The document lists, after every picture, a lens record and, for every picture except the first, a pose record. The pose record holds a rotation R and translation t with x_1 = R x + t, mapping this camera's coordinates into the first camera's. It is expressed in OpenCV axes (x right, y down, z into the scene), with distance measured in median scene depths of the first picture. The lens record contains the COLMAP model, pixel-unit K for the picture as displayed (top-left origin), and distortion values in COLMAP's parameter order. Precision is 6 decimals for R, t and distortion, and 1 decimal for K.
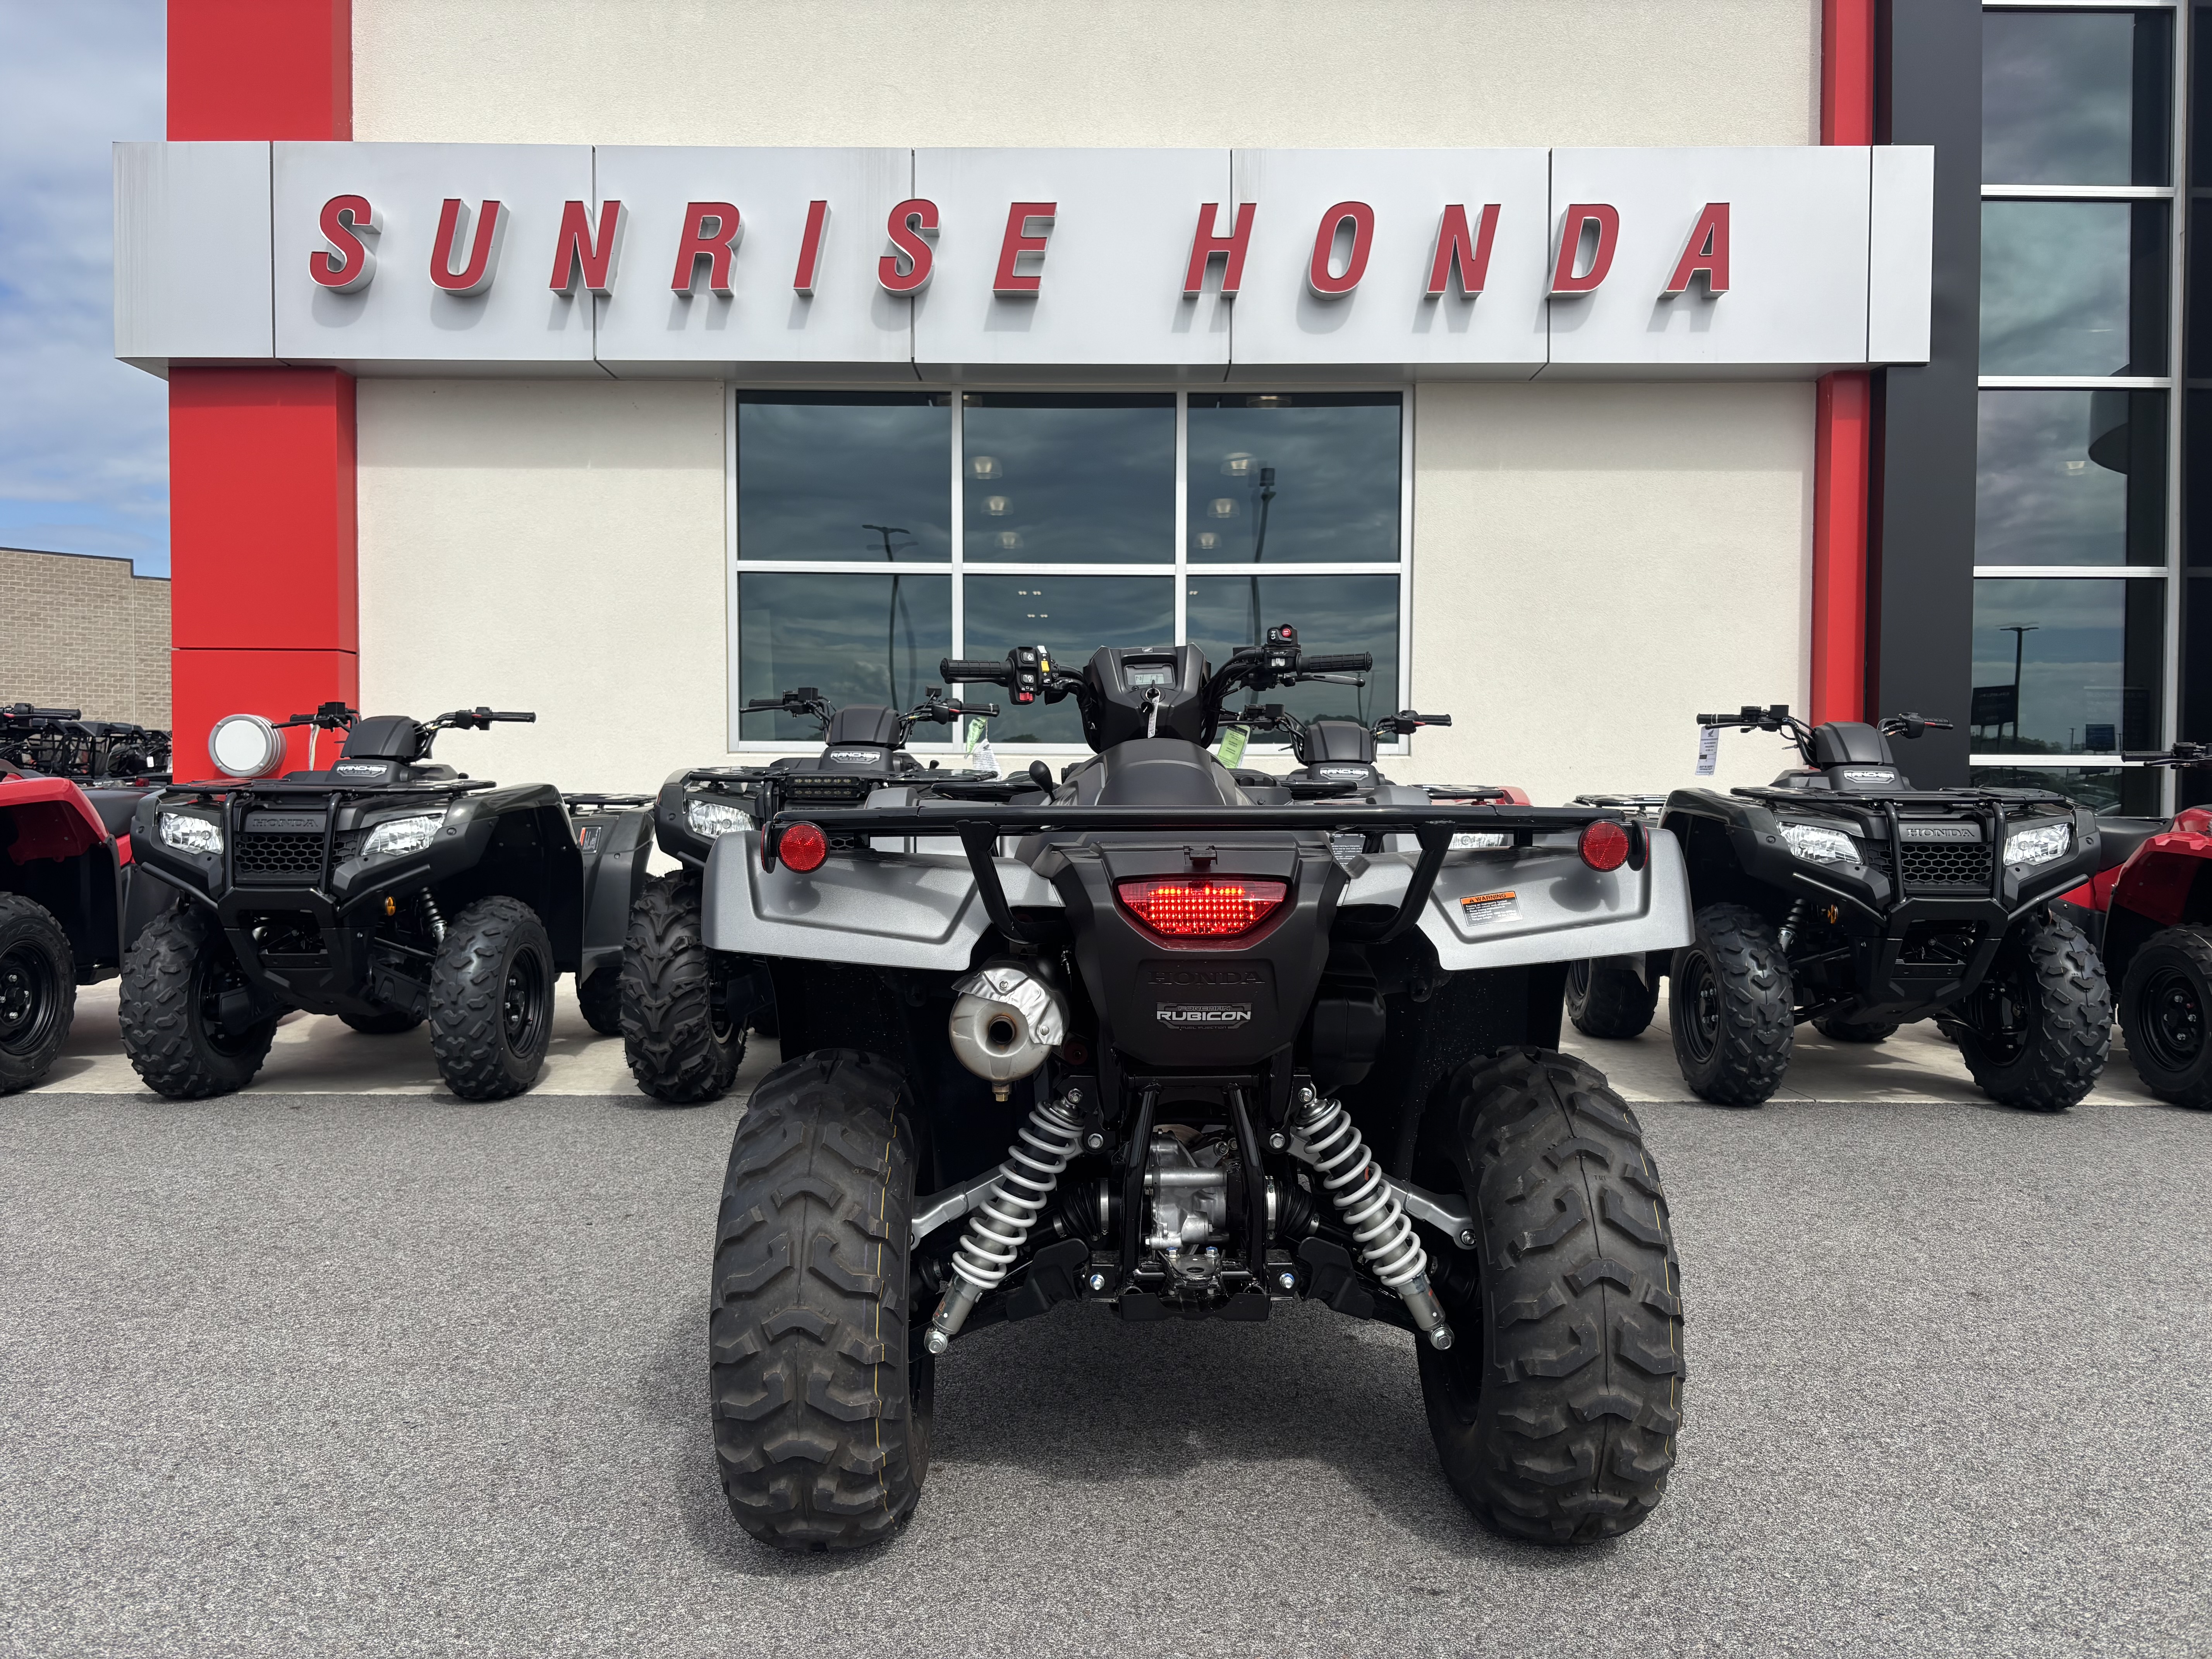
lens RADIAL K [[1748.0, 0, 1101.0], [0, 1748.0, 824.5], [0, 0, 1]] dist [0.068037, -0.096223]
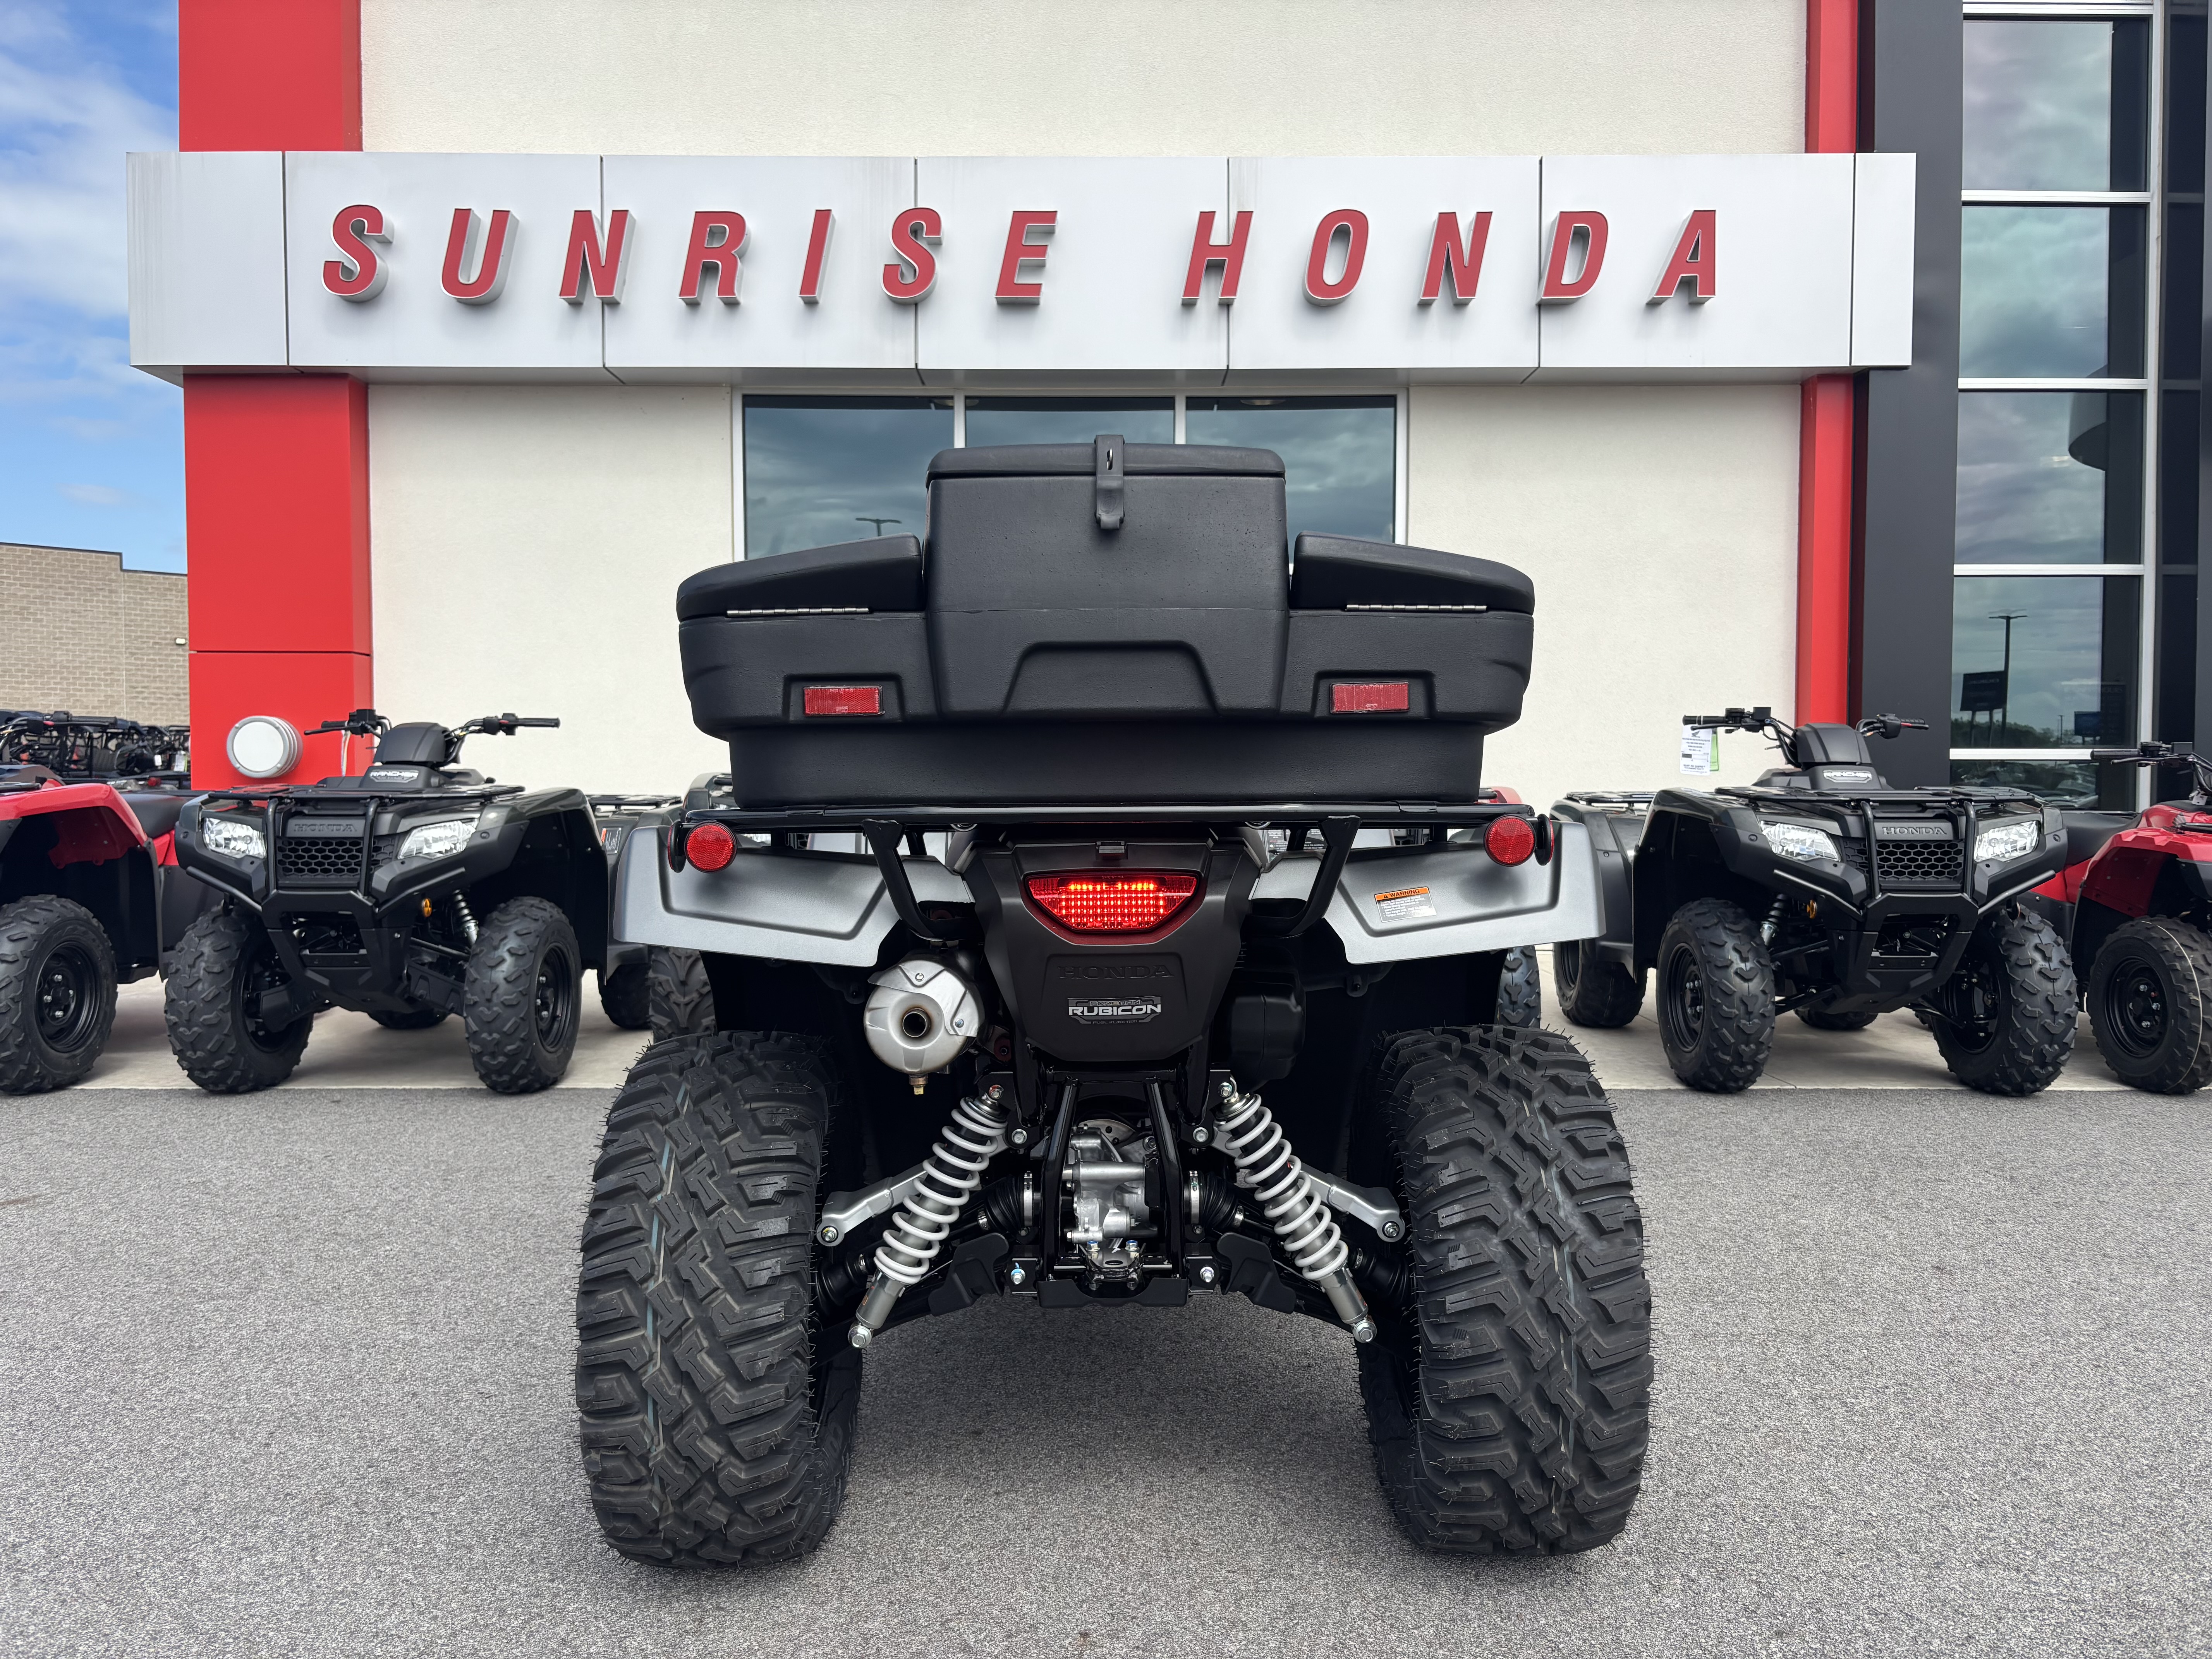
lens RADIAL K [[1758.1, 0, 1104.4], [0, 1758.1, 832.9], [0, 0, 1]] dist [0.047413, -0.058996]
pose [[0.999968, -0.004213, 0.006855, -0.010657], [0.004137, 0.999931, 0.011033, -0.007307], [-0.006901, -0.011004, 0.999916, -0.042796]]
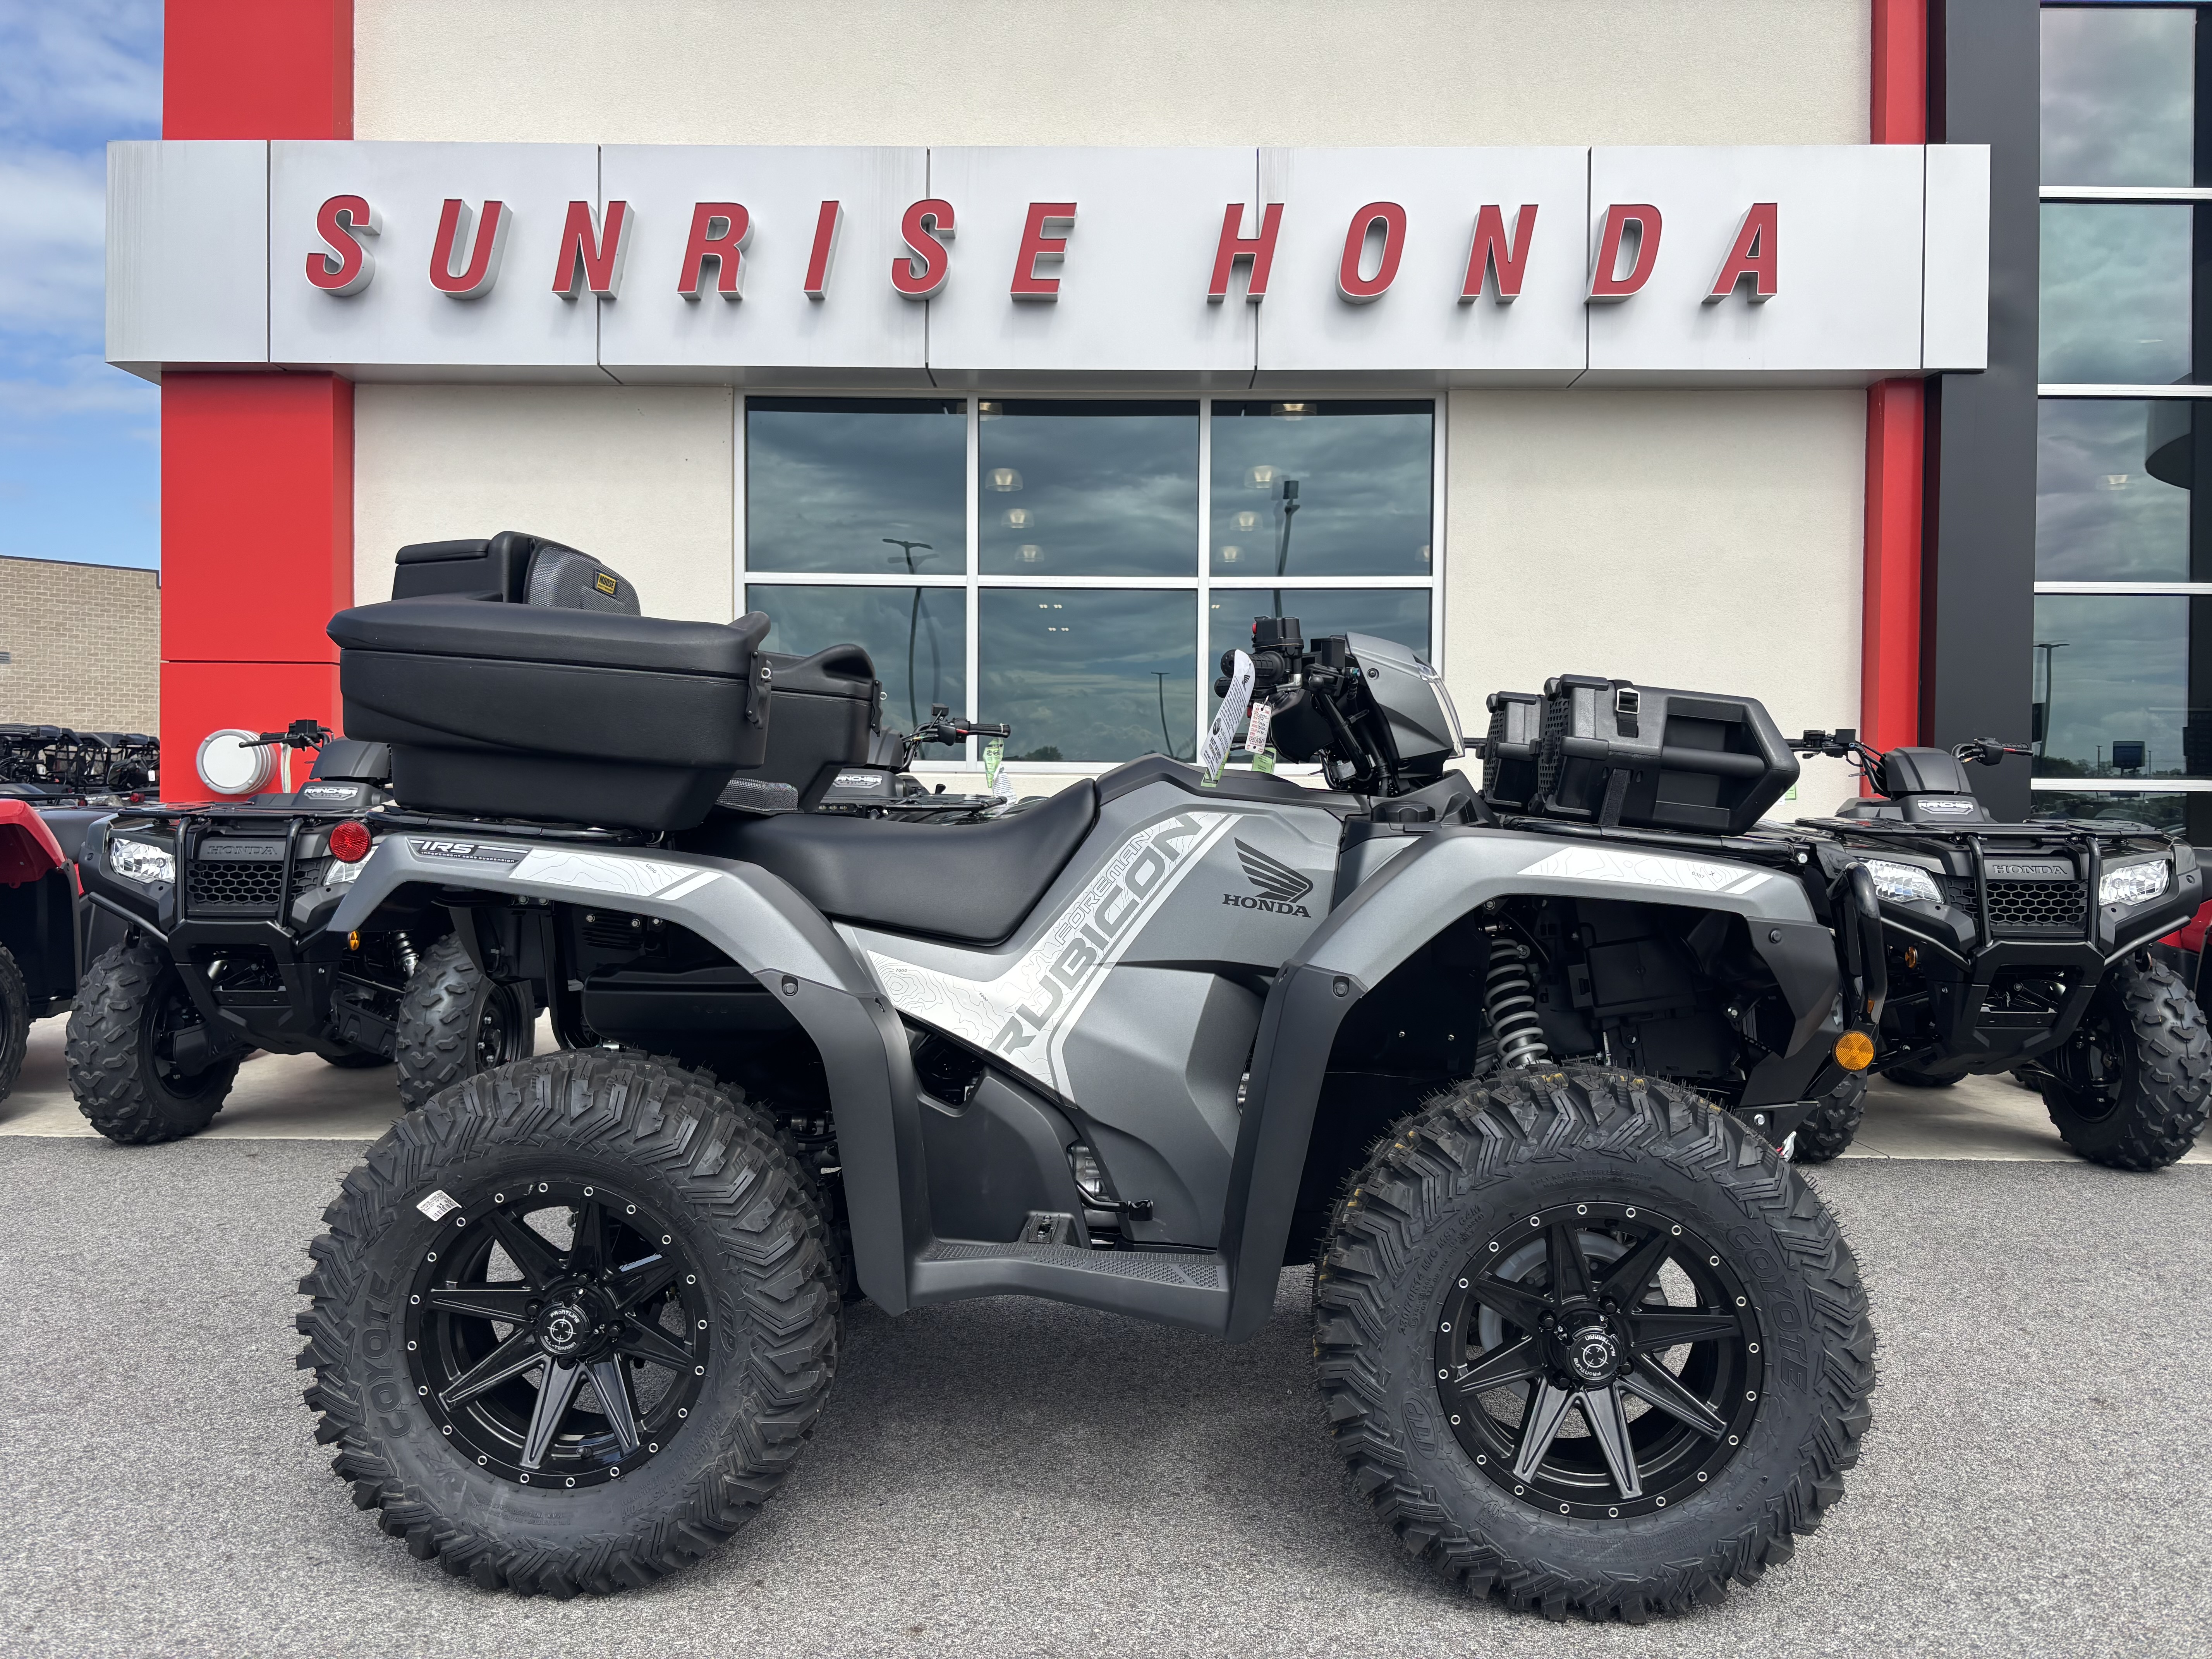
lens RADIAL K [[1739.1, 0, 1102.3], [0, 1739.1, 806.6], [0, 0, 1]] dist [0.077614, -0.113511]
pose [[0.999921, 0.004413, -0.011759, 0.002715], [-0.004613, 0.999845, -0.016979, -0.009995], [0.011683, 0.017031, 0.999787, 0.073558]]
